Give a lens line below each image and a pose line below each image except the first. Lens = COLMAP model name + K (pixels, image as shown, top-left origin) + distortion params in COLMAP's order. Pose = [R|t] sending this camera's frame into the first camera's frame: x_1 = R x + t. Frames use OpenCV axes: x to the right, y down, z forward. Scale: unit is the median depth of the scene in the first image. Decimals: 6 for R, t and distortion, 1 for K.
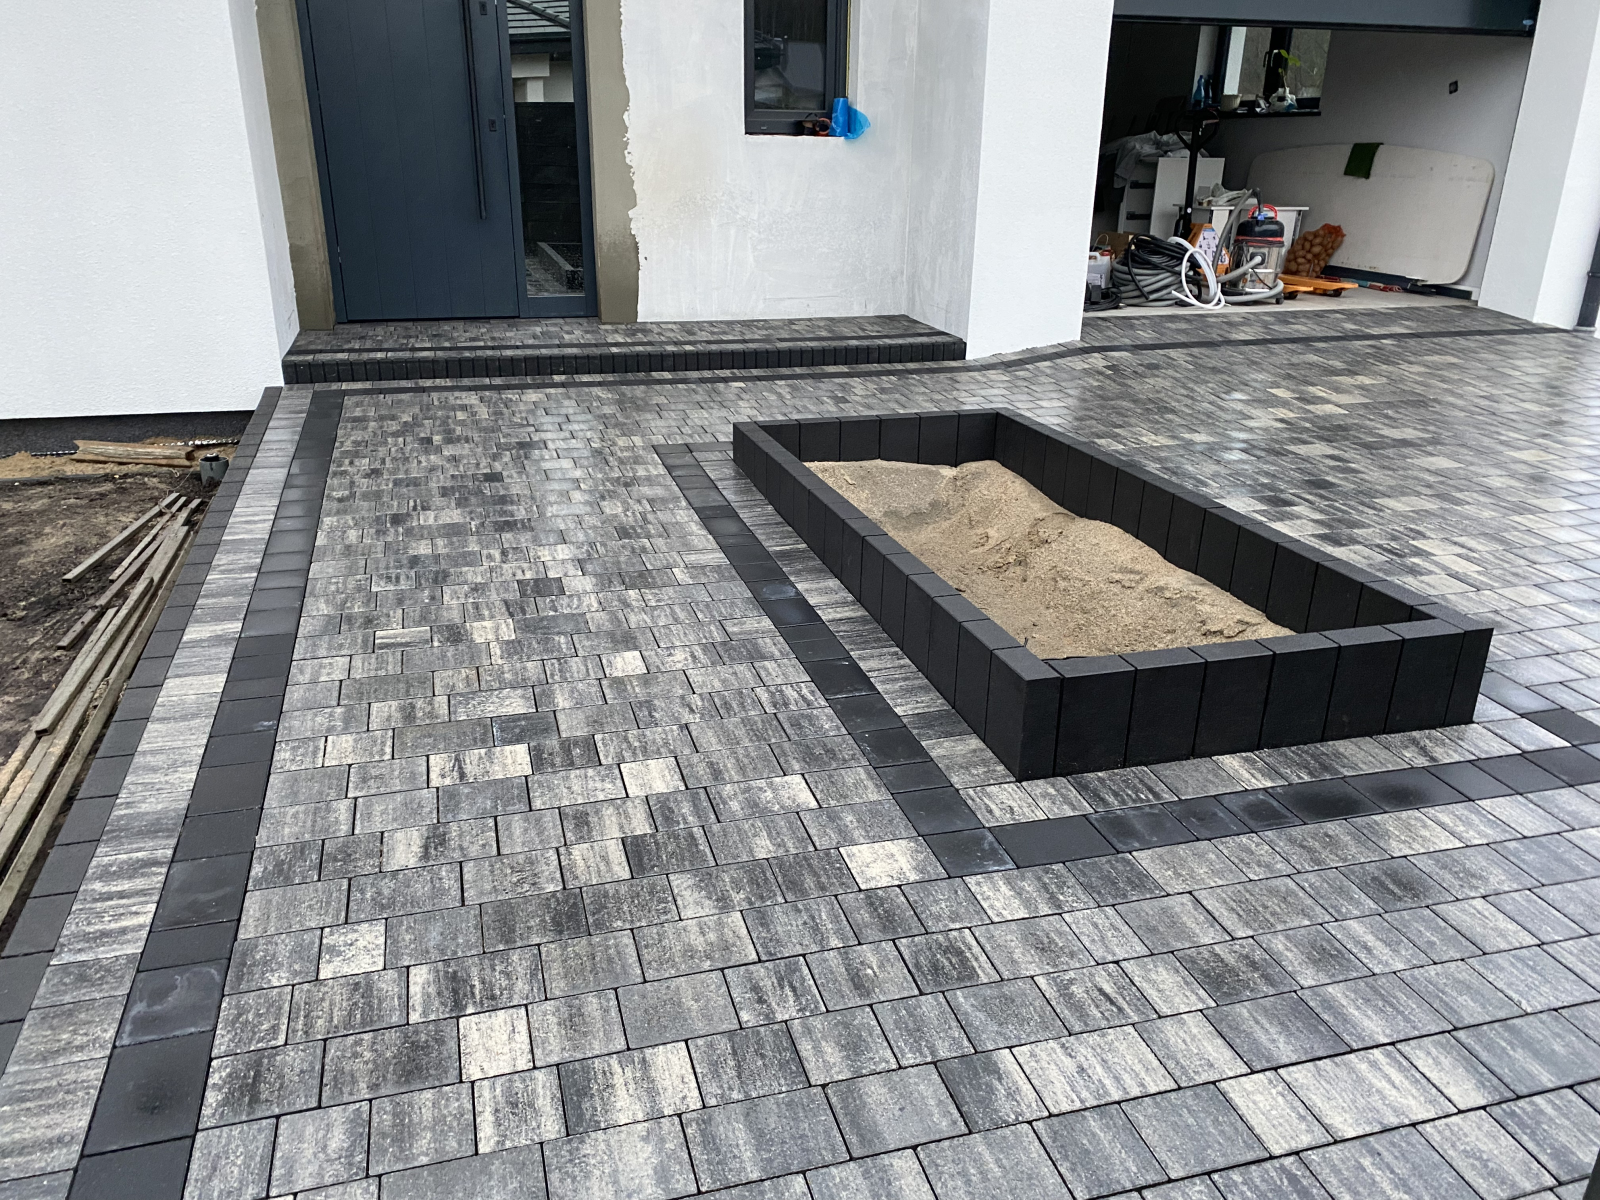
lens RADIAL K [[1241.4, 0, 861.8], [0, 1241.4, 651.2], [0, 0, 1]] dist [0.071432, -0.131845]
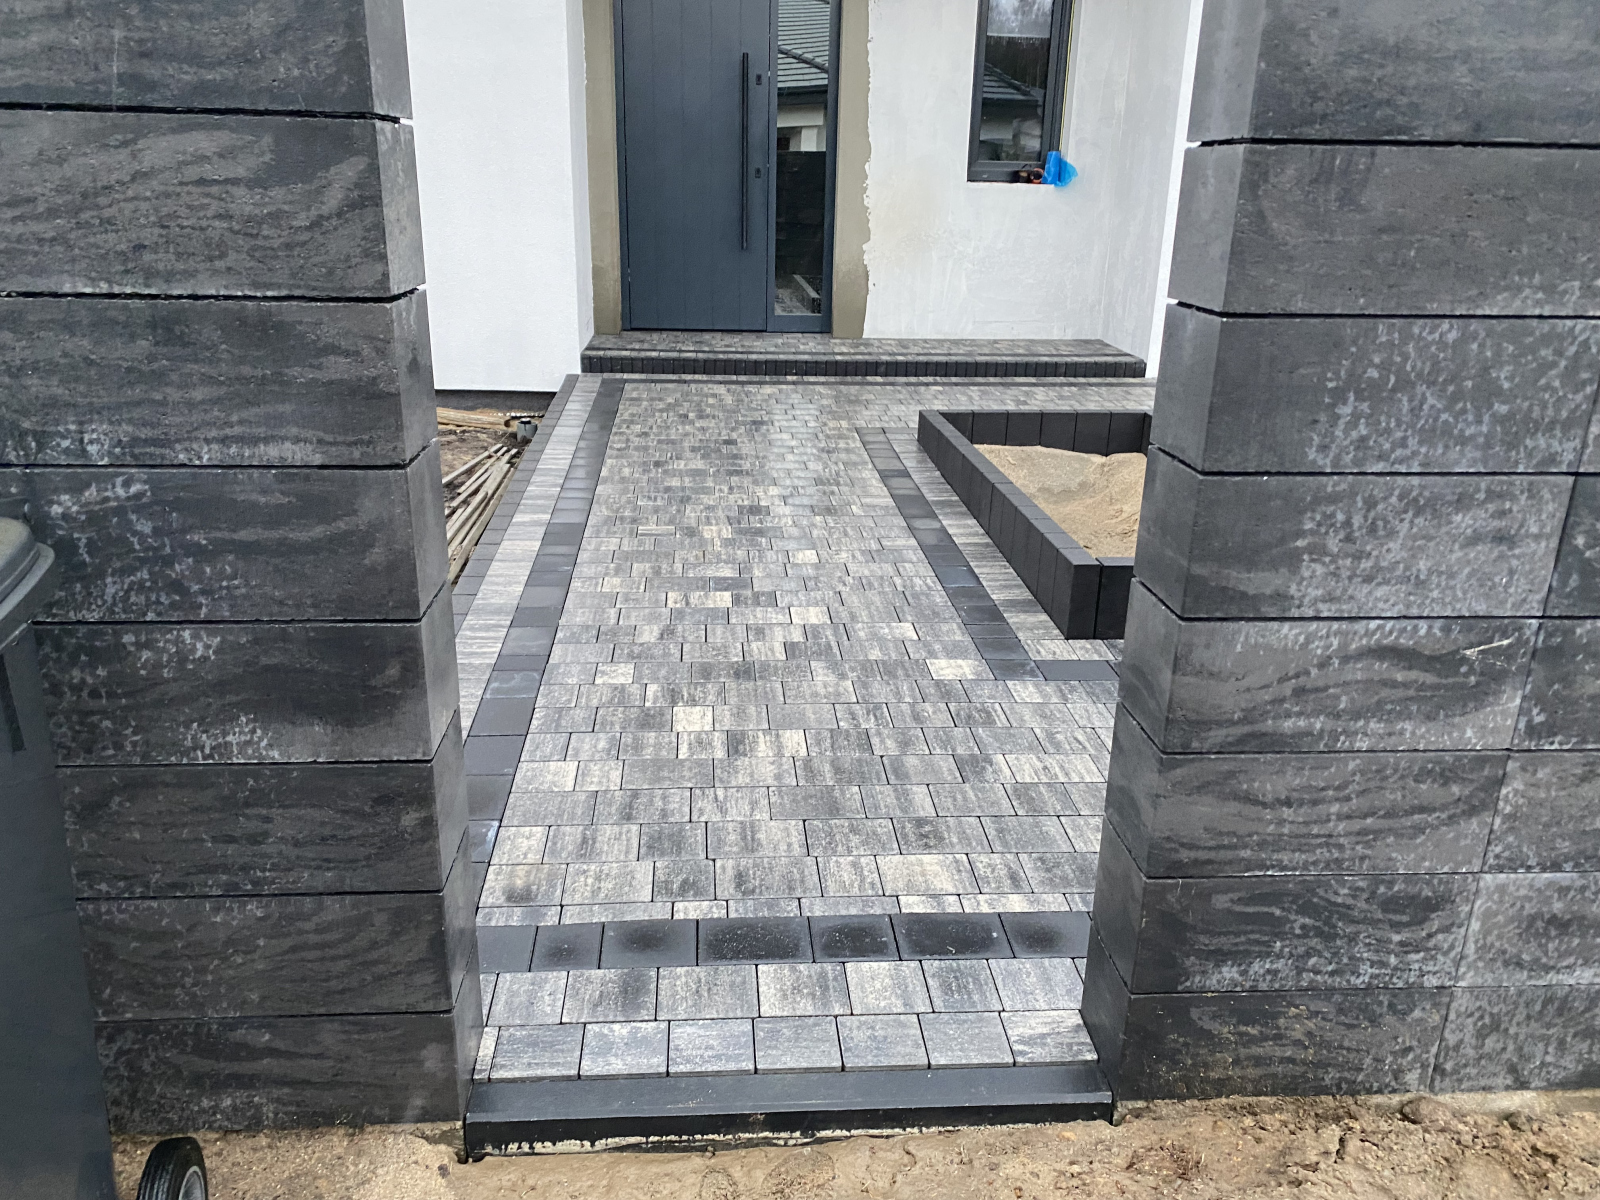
lens RADIAL K [[1241.4, 0, 826.5], [0, 1241.4, 595.4], [0, 0, 1]] dist [0.071432, -0.131845]
pose [[0.975790, 0.075162, -0.205391, 0.112294], [-0.089362, 0.994145, -0.060748, 0.125781], [0.199622, 0.077632, 0.976793, -0.320298]]
